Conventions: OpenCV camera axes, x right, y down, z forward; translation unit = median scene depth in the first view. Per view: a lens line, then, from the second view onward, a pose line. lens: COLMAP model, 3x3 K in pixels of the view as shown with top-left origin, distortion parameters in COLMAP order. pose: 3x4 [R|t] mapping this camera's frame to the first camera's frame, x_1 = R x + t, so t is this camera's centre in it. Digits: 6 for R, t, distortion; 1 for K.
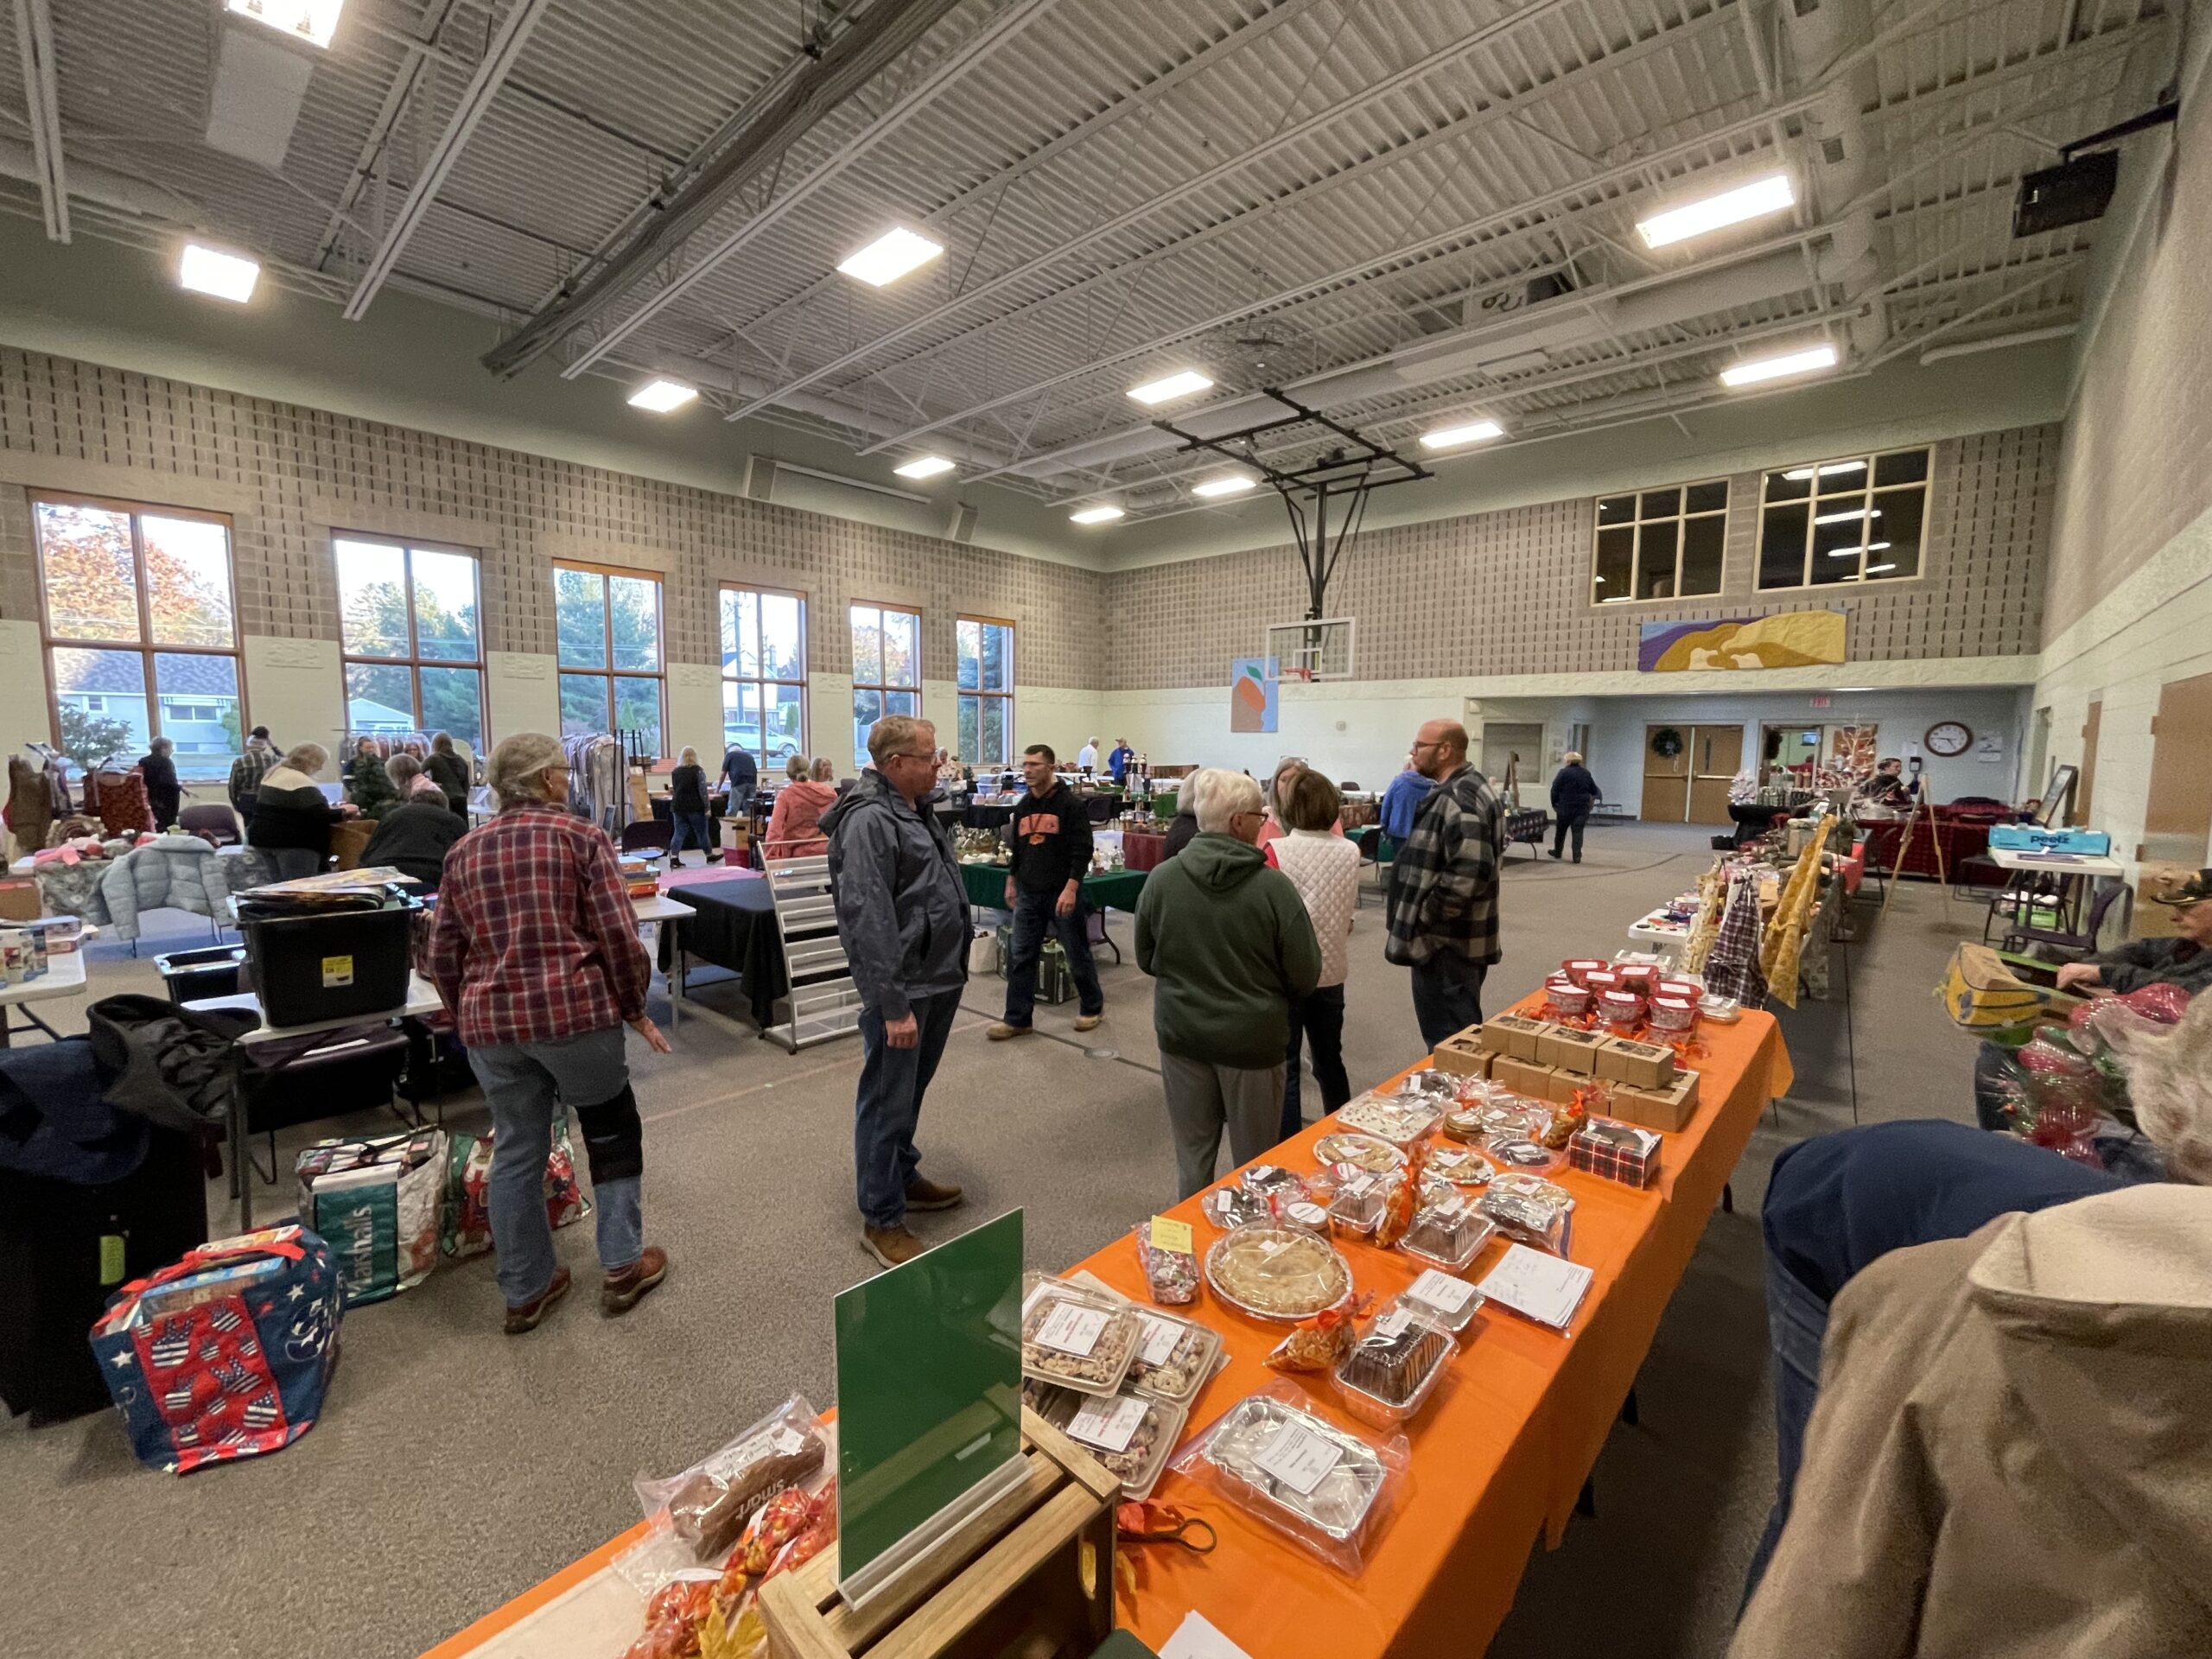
lens RADIAL K [[900.4, 0, 1104.4], [0, 900.4, 828.9], [0, 0, 1]] dist [-0.000138, -0.001180]
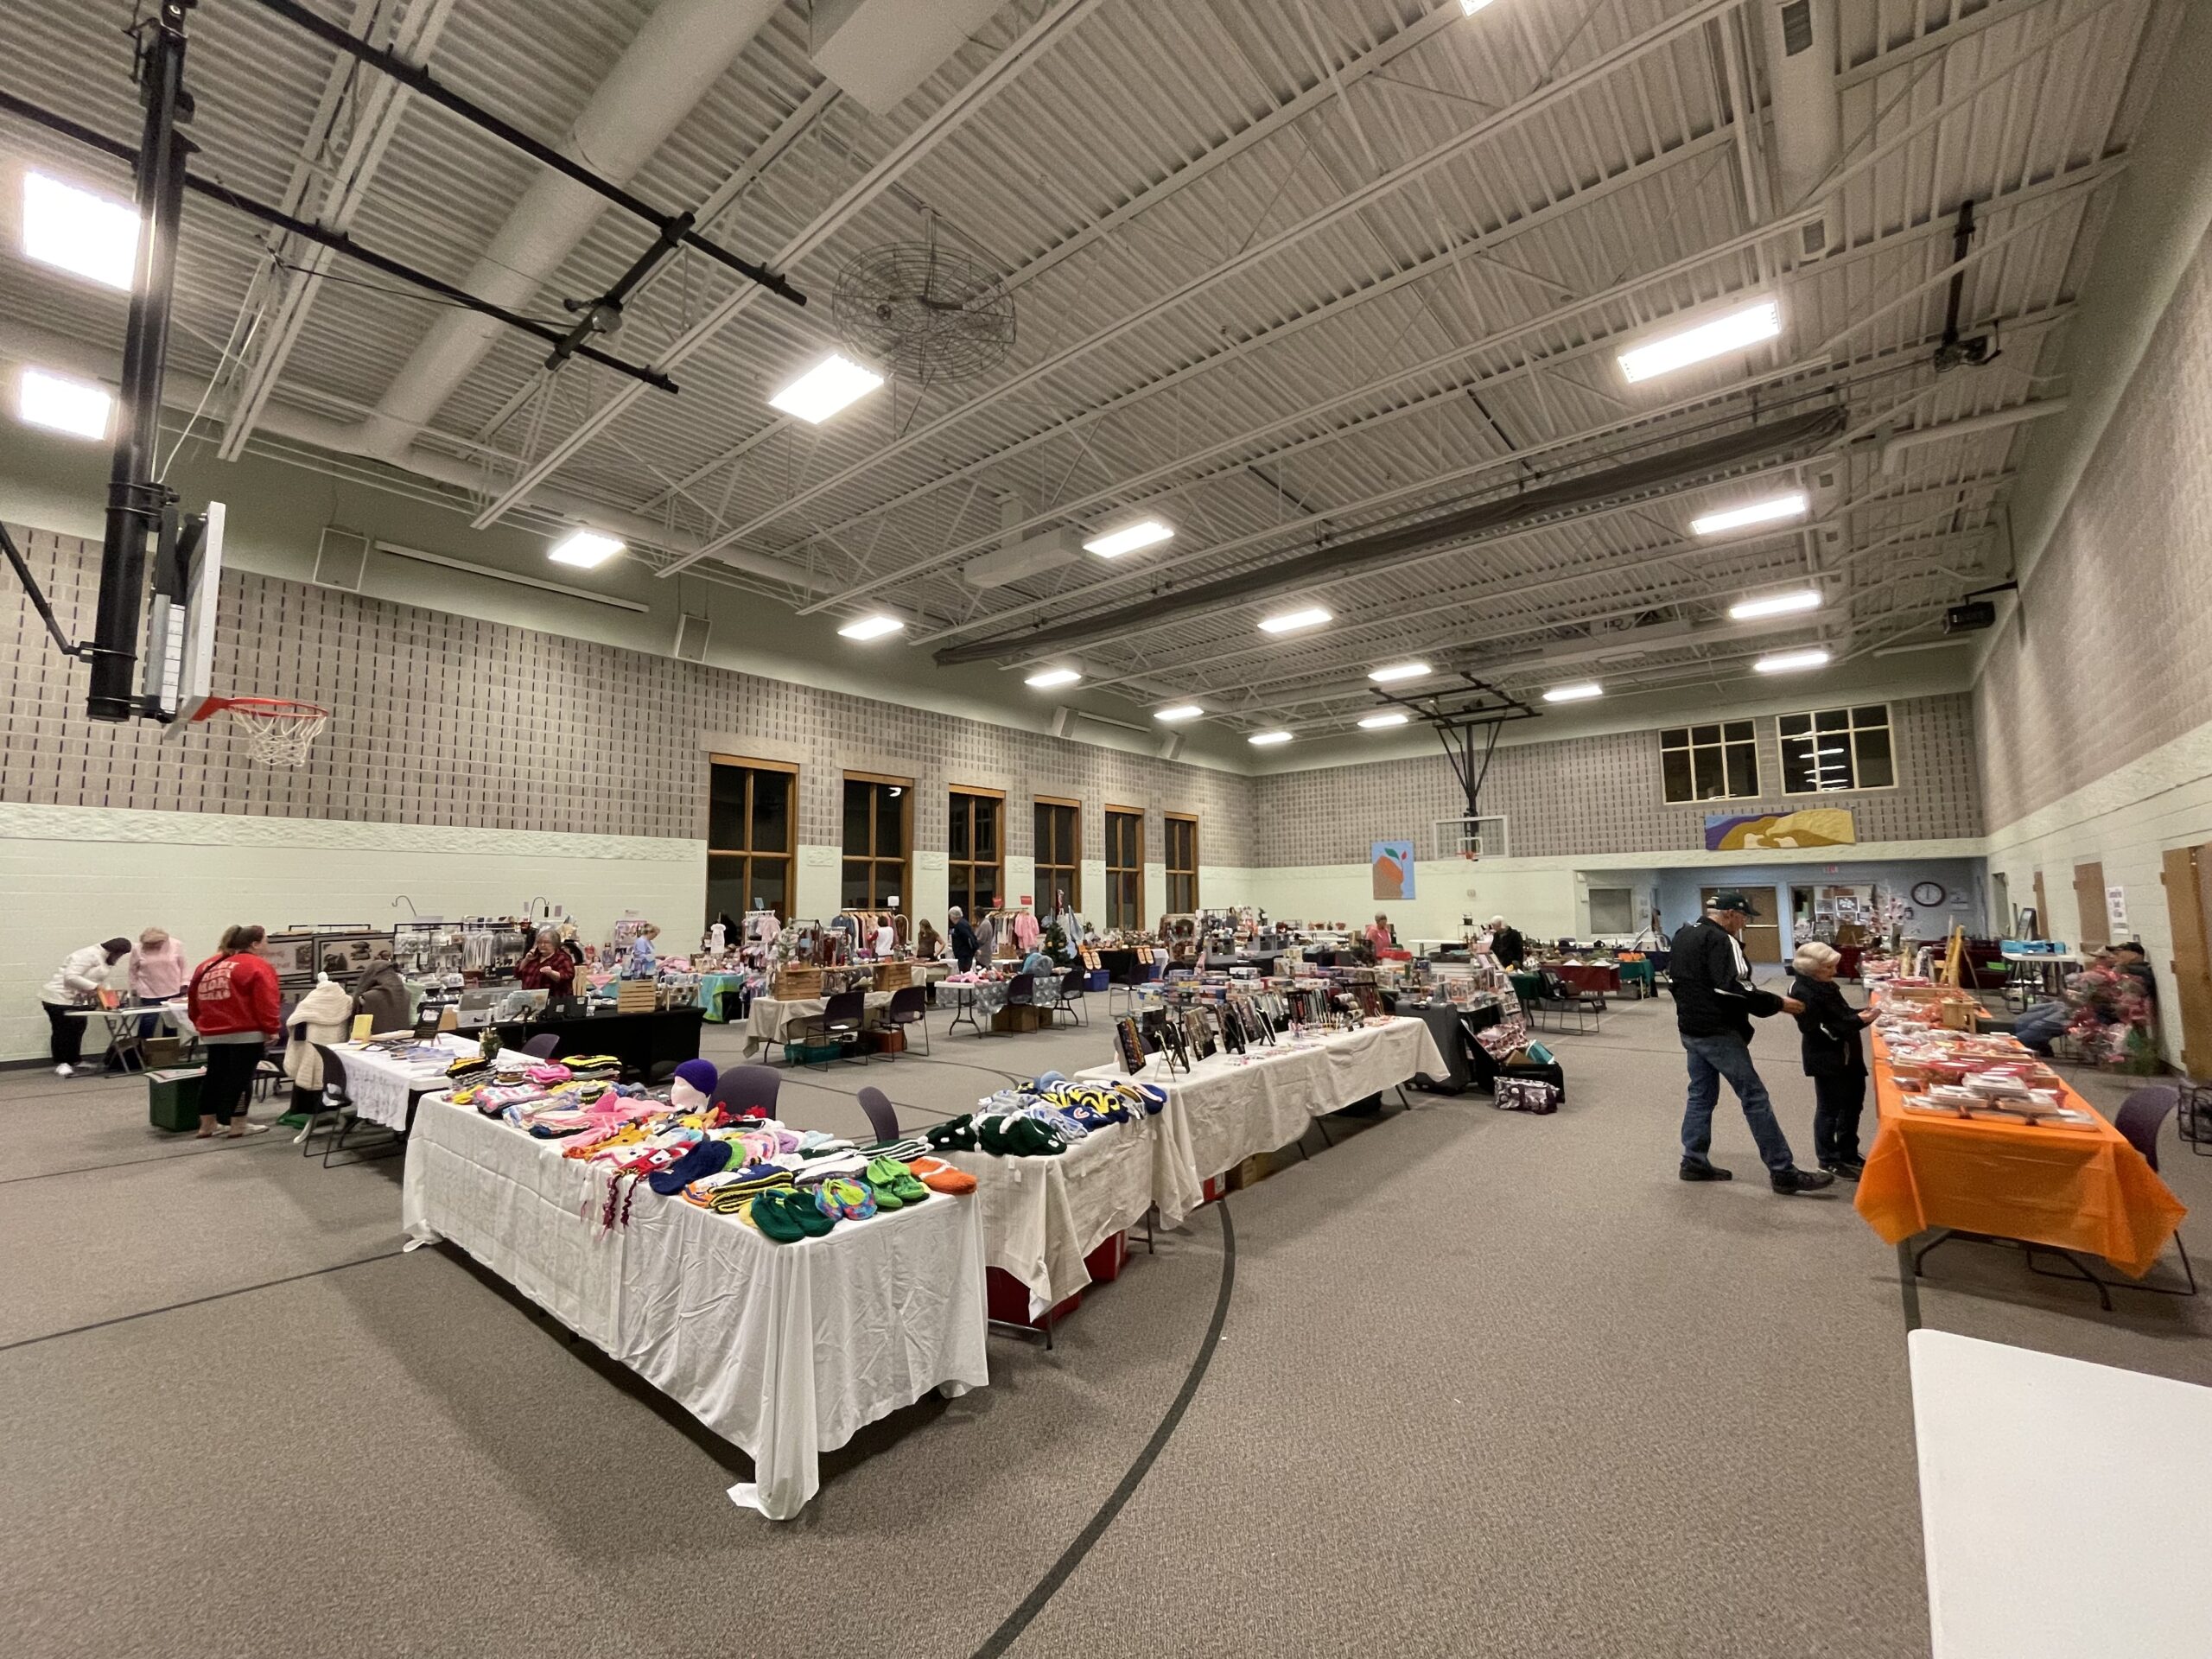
lens RADIAL K [[900.4, 0, 1108.9], [0, 900.4, 827.2], [0, 0, 1]] dist [-0.000138, -0.001180]
pose [[0.998551, -0.015704, 0.051478, -0.423021], [0.025242, 0.981415, -0.190232, 0.033836], [-0.047534, 0.191256, 0.980389, -0.346375]]
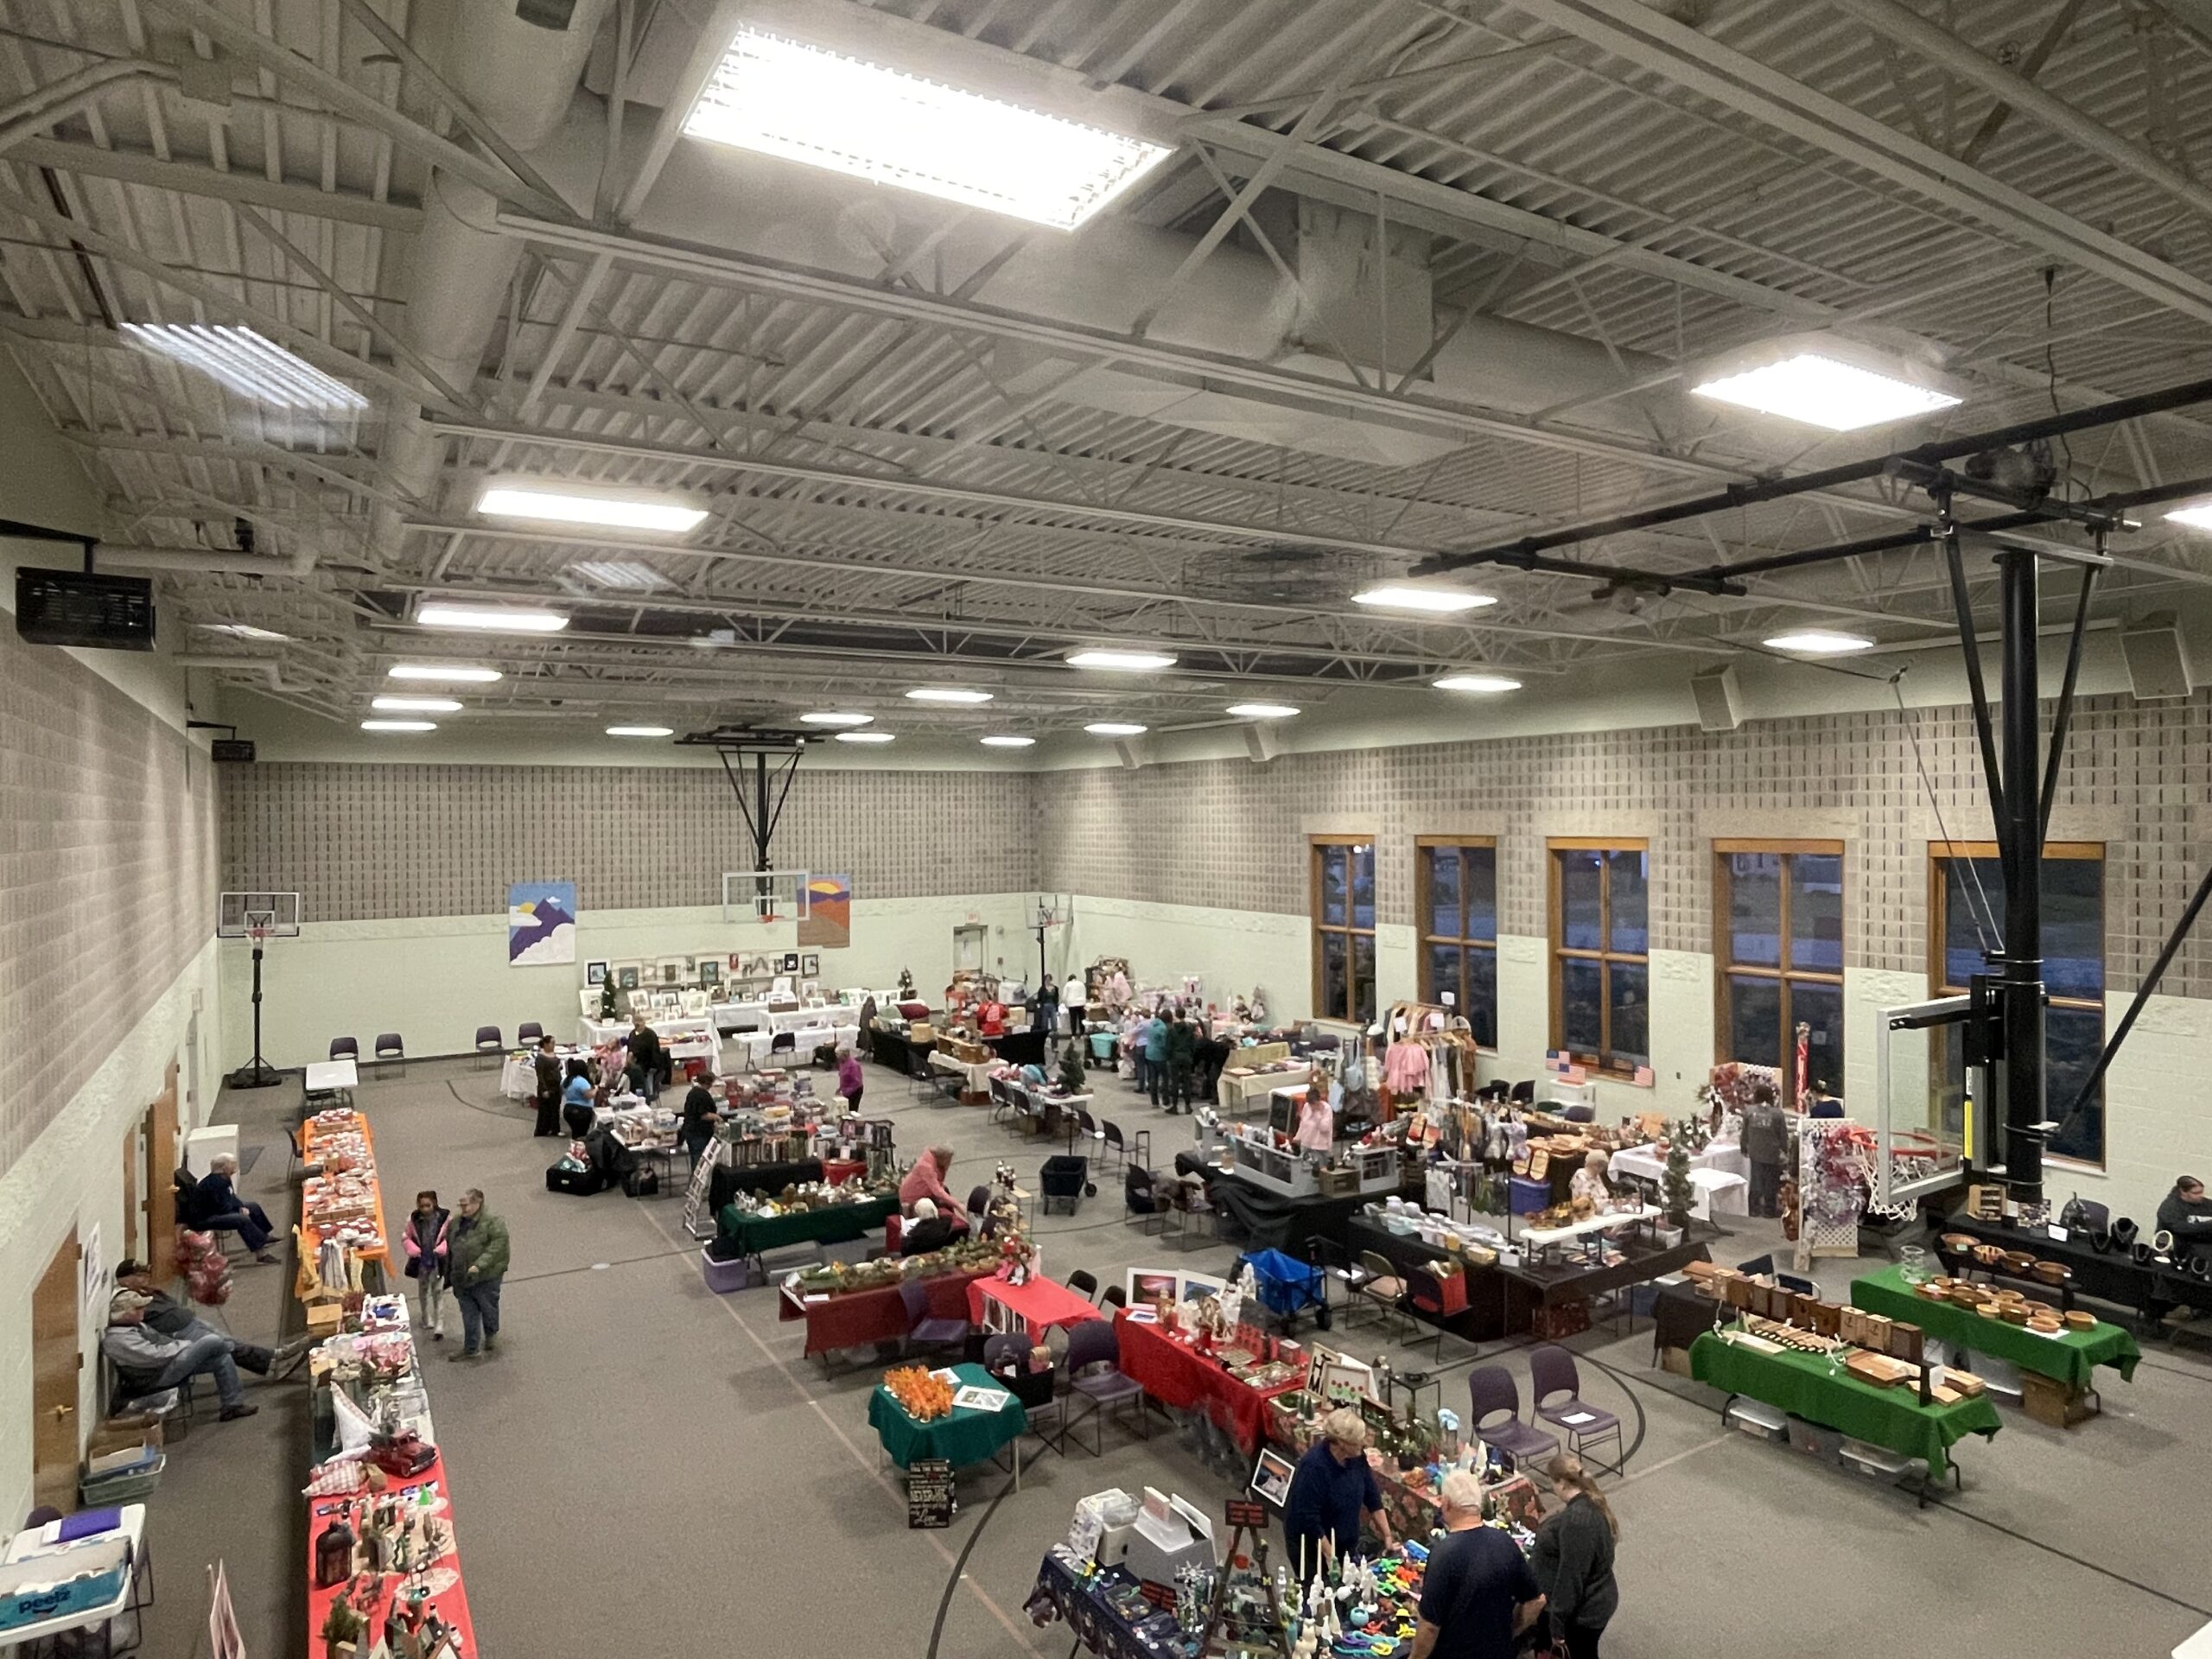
lens RADIAL K [[1301.1, 0, 1103.8], [0, 1301.1, 822.8], [0, 0, 1]] dist [0.000482, 0.000034]
pose [[-0.278591, -0.006839, -0.960386, 0.788451], [-0.095701, 0.995195, 0.020674, -0.286827], [0.955630, 0.097669, -0.277907, 0.892451]]
